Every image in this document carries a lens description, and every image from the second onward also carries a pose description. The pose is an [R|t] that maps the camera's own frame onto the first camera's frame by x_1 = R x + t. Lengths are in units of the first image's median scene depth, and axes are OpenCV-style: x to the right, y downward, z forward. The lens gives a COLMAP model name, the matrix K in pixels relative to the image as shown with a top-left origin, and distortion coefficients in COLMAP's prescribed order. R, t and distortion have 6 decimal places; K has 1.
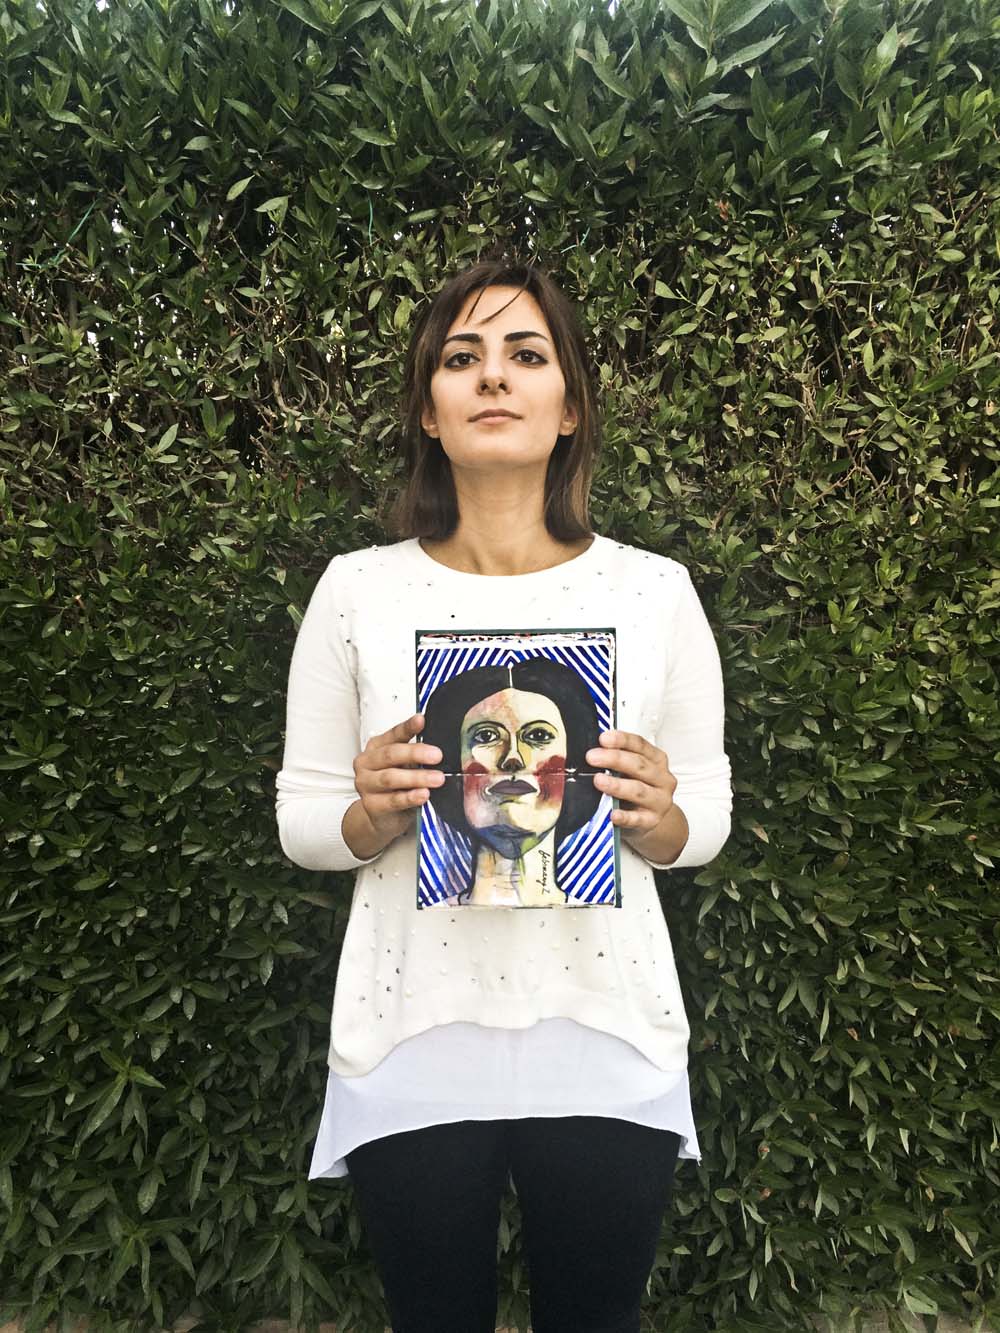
lens RADIAL K [[1119.1, 0, 500.8], [0, 1119.1, 669.4], [0, 0, 1]] dist [0.055766, -0.043387]
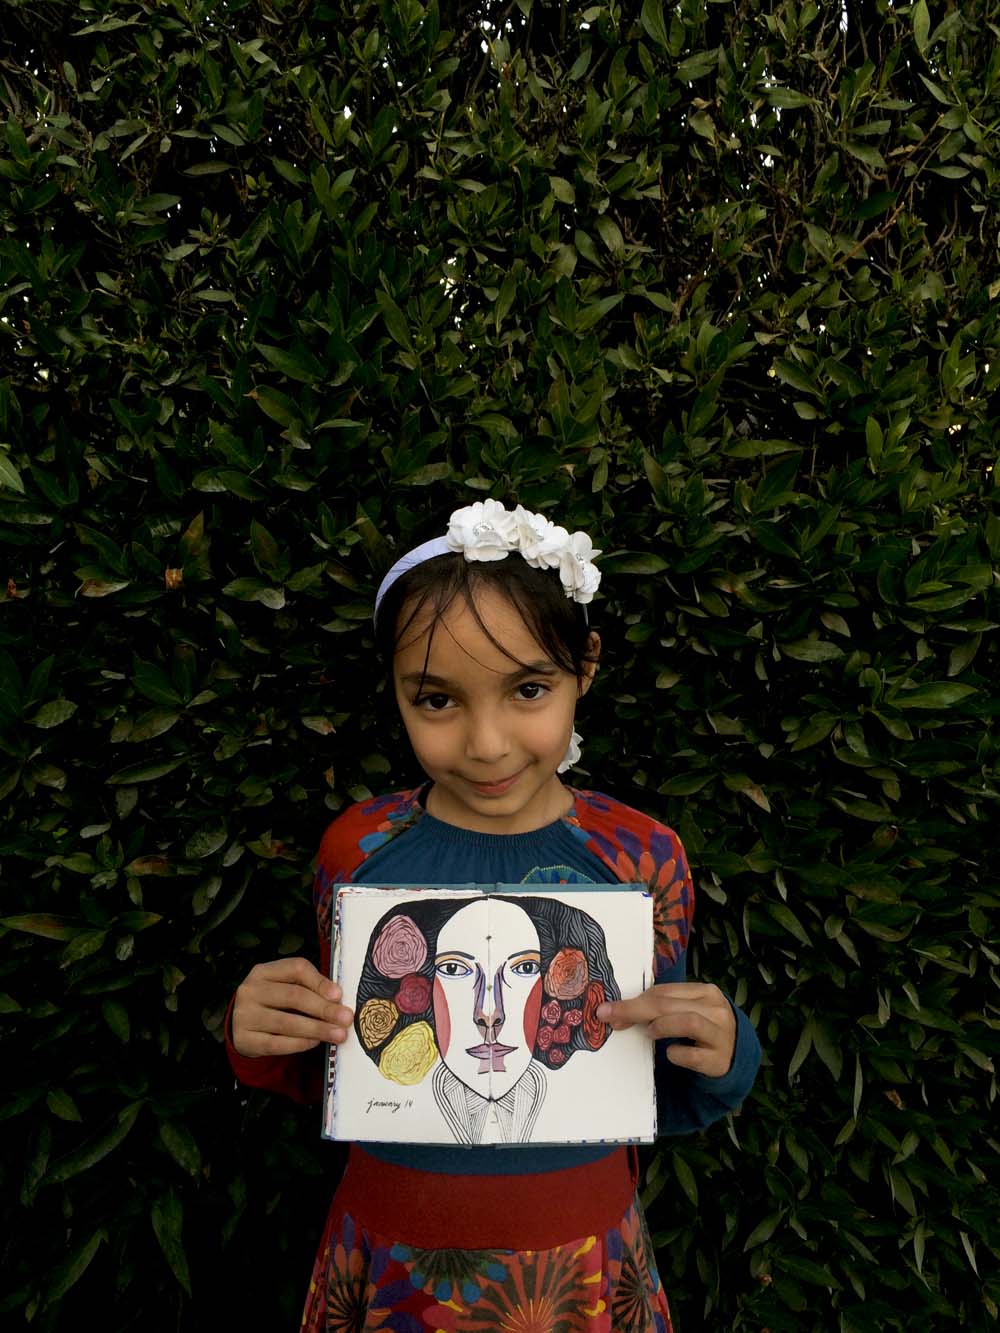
lens RADIAL K [[1119.1, 0, 500.5], [0, 1119.1, 662.1], [0, 0, 1]] dist [0.055766, -0.043387]
pose [[0.998406, -0.018314, 0.053381, 0.055488], [0.017450, 0.999710, 0.016617, 0.056894], [-0.053670, -0.015659, 0.998436, 0.381657]]
